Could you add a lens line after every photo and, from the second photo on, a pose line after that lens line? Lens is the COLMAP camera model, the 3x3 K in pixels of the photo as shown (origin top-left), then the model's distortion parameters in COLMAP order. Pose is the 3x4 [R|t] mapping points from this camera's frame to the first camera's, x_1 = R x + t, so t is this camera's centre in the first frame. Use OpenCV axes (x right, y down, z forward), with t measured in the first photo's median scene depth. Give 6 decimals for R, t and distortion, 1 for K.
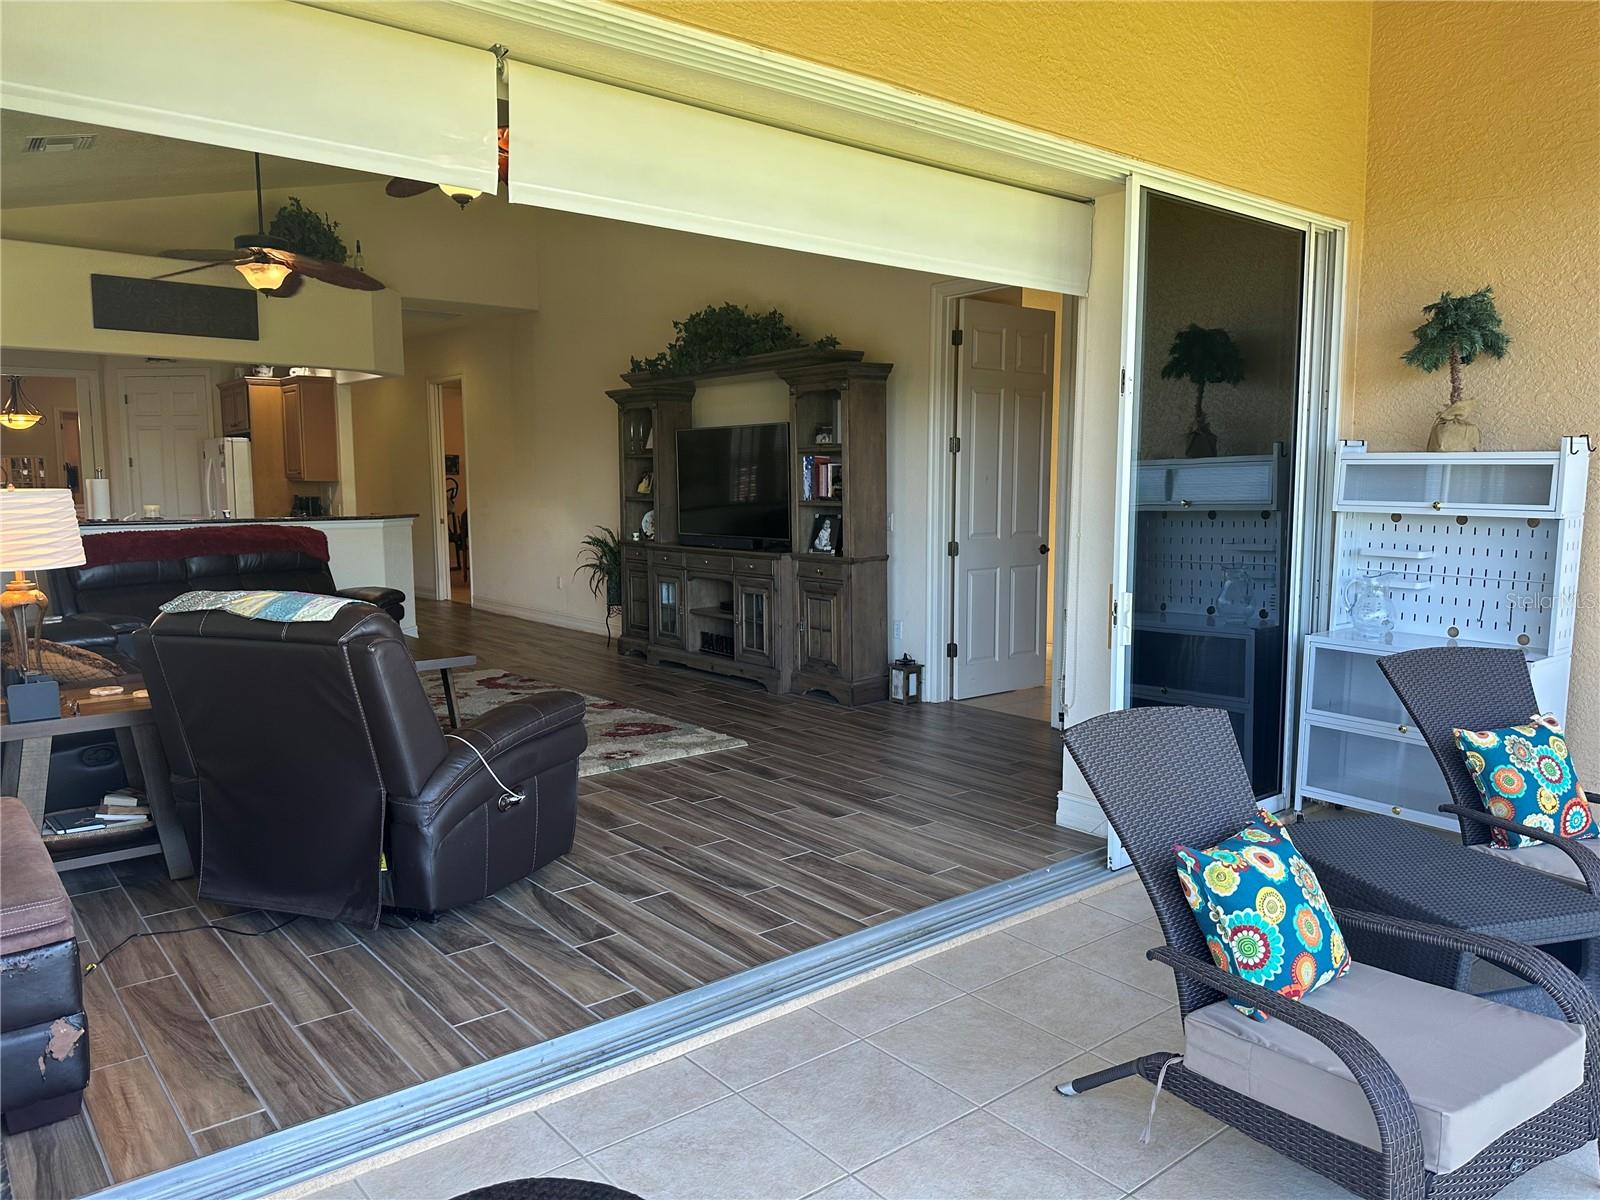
lens RADIAL K [[1131.3, 0, 800.0], [0, 1131.3, 600.0], [0, 0, 1]] dist [0.092970, -0.124326]
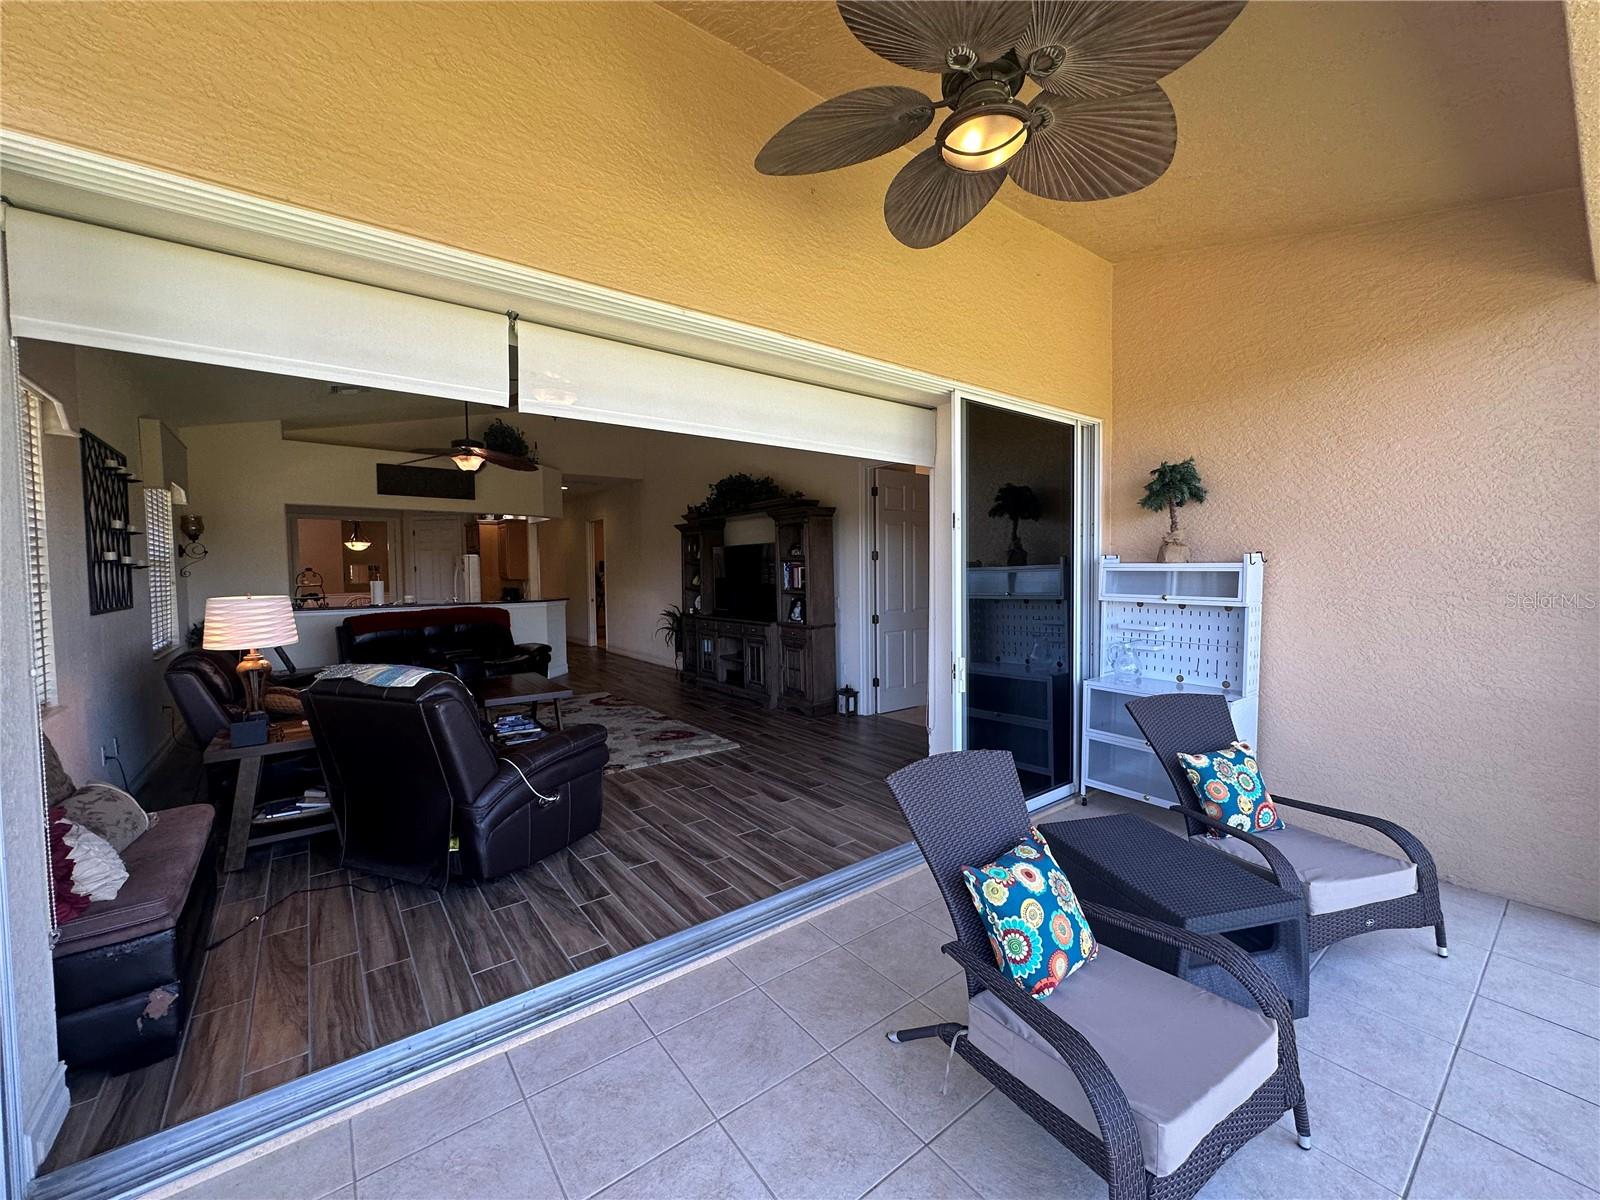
lens RADIAL K [[641.5, 0, 802.1], [0, 641.5, 591.8], [0, 0, 1]] dist [-0.001073, -0.000074]
pose [[0.999406, -0.008298, -0.033451, 0.097913], [0.005931, 0.997510, -0.070273, -0.032647], [0.033951, 0.070033, 0.996967, 0.126206]]
